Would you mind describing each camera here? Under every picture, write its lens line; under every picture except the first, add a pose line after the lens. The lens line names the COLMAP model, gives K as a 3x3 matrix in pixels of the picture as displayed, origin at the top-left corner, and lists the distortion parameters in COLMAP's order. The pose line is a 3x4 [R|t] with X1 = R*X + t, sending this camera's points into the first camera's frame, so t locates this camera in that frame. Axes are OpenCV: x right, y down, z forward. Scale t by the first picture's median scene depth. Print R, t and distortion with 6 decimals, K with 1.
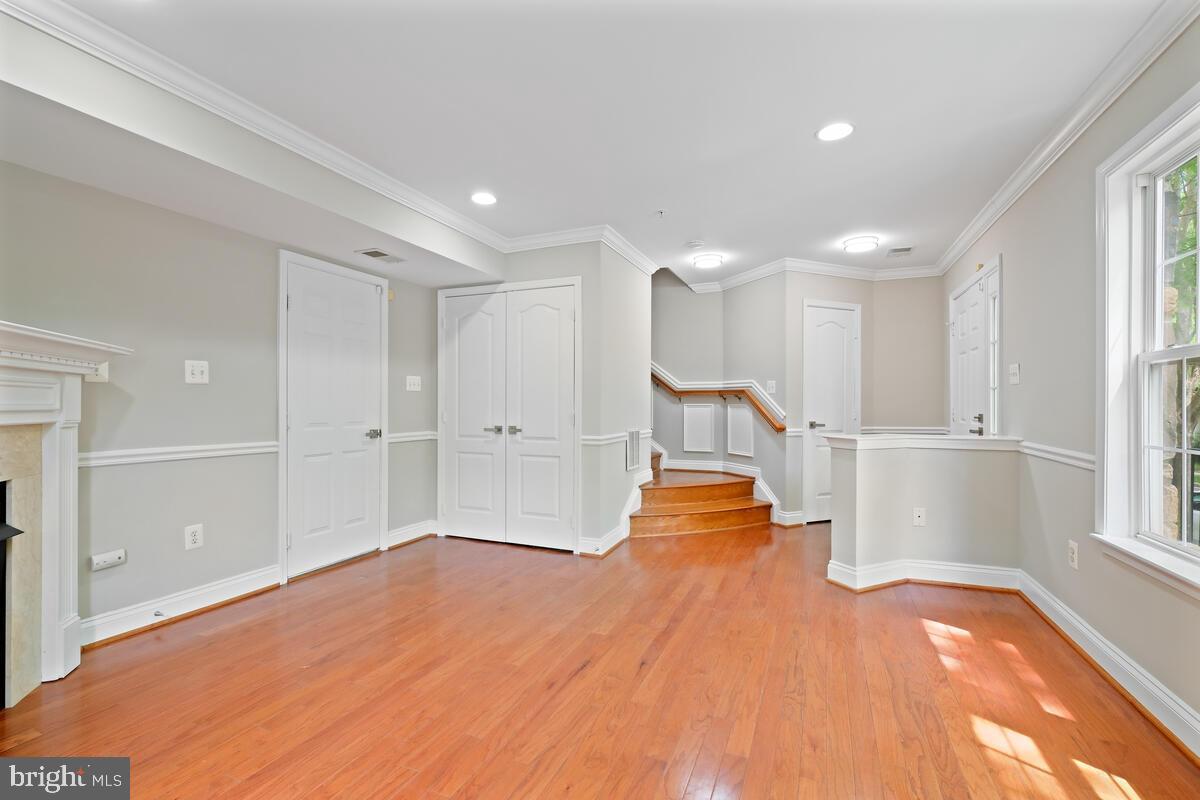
lens RADIAL K [[513.2, 0, 597.7], [0, 513.2, 404.7], [0, 0, 1]] dist [-0.000278, -0.000424]
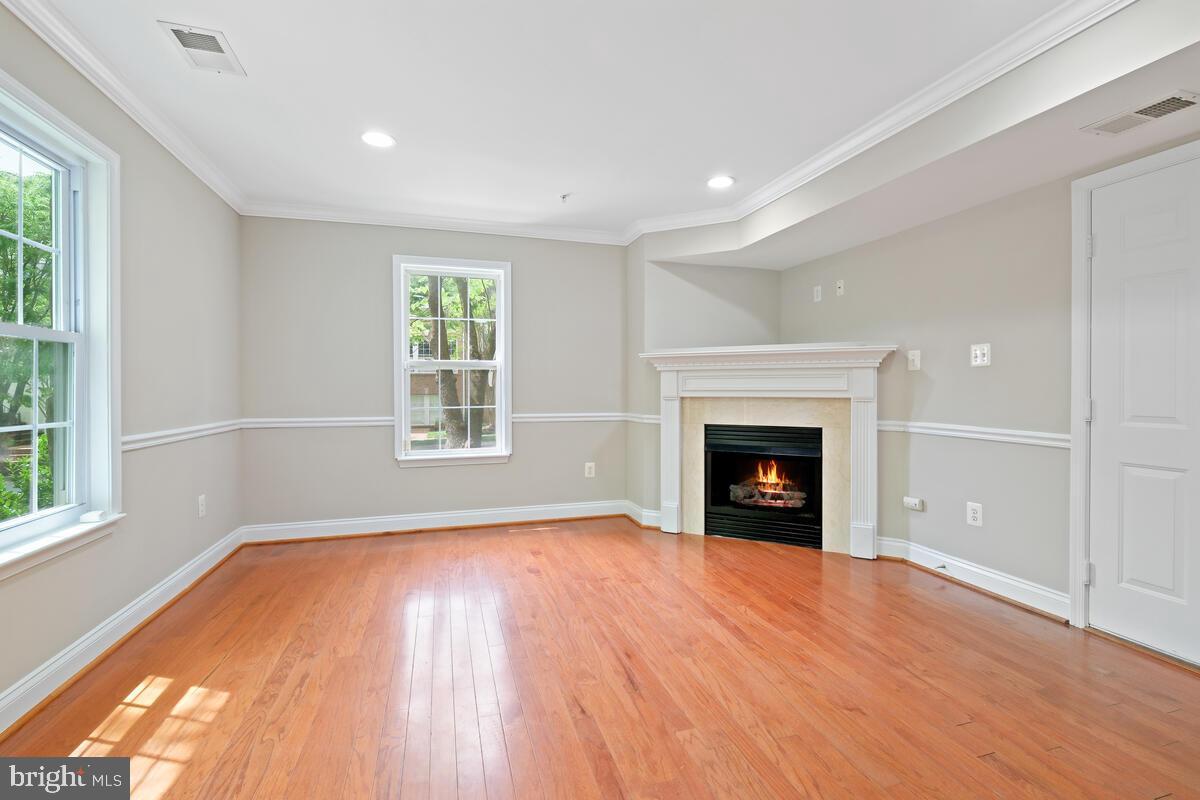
lens RADIAL K [[513.2, 0, 597.5], [0, 513.2, 394.0], [0, 0, 1]] dist [-0.000278, -0.000424]
pose [[-0.762340, 0.005414, -0.647154, 0.505882], [0.002811, 0.999983, 0.005054, 0.006938], [0.647171, 0.002034, -0.762342, 1.406763]]
